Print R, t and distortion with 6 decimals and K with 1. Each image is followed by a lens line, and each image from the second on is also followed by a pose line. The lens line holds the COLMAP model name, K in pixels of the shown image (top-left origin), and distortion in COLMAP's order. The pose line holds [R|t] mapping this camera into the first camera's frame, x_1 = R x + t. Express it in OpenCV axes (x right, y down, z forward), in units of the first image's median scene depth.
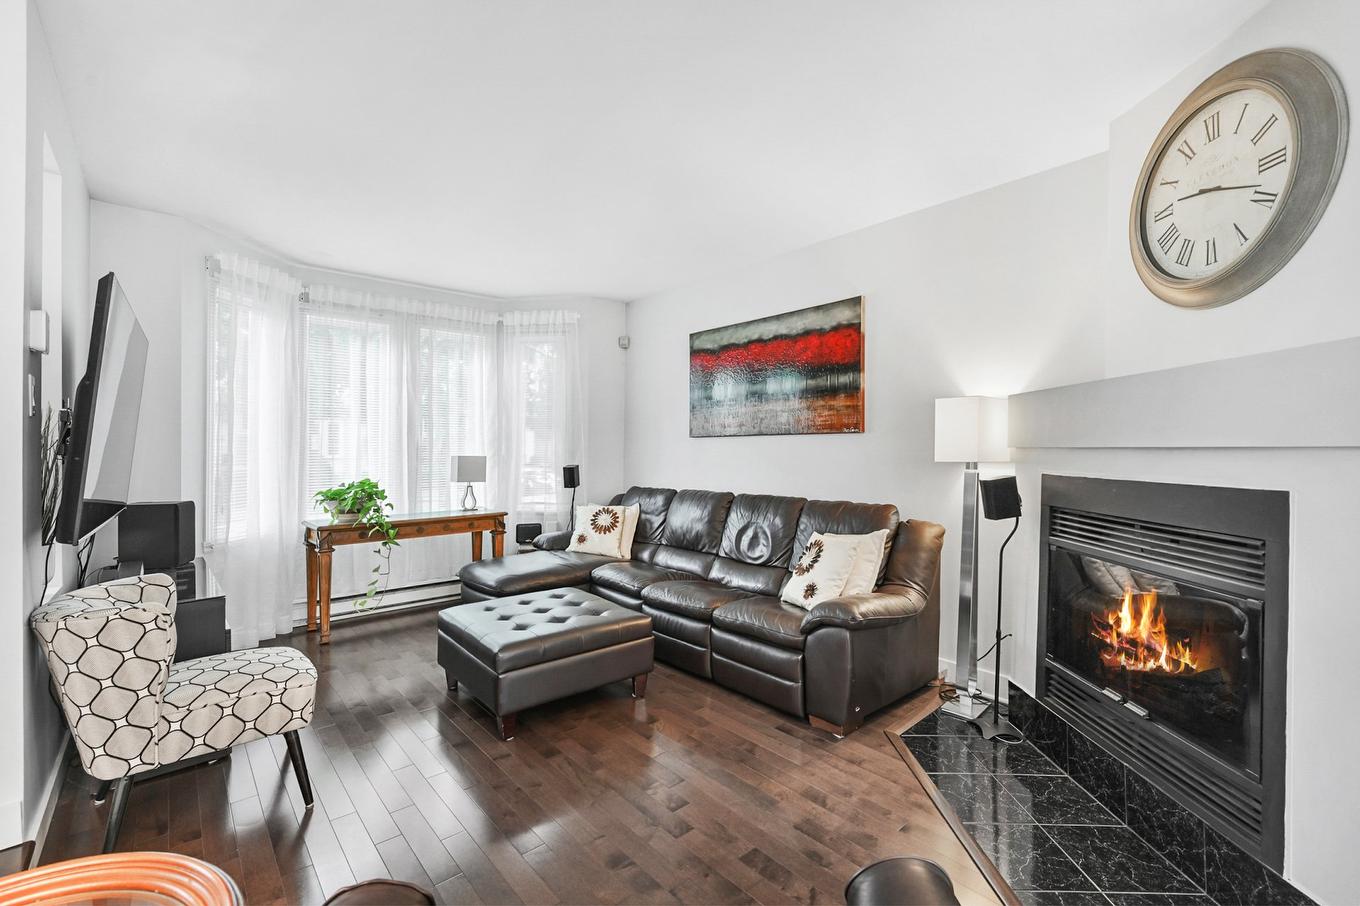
lens RADIAL K [[593.2, 0, 672.2], [0, 593.2, 451.1], [0, 0, 1]] dist [-0.000481, 0.001499]
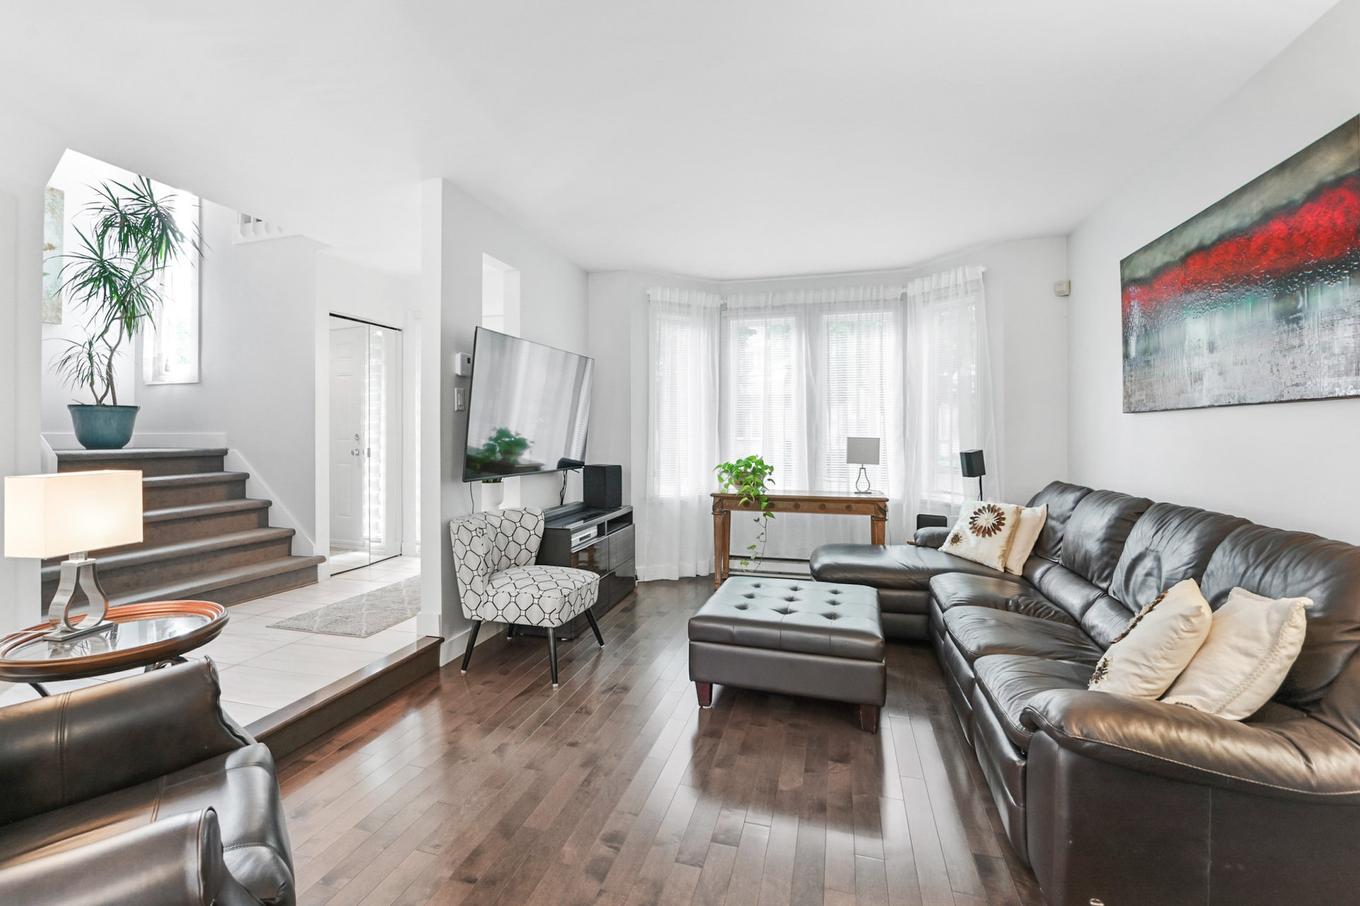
lens RADIAL K [[593.2, 0, 664.8], [0, 593.2, 420.3], [0, 0, 1]] dist [-0.000481, 0.001499]
pose [[0.546272, -0.012414, -0.837516, 0.340412], [-0.006692, 0.999794, -0.019184, 0.001148], [0.837581, 0.016084, 0.546076, 0.217821]]
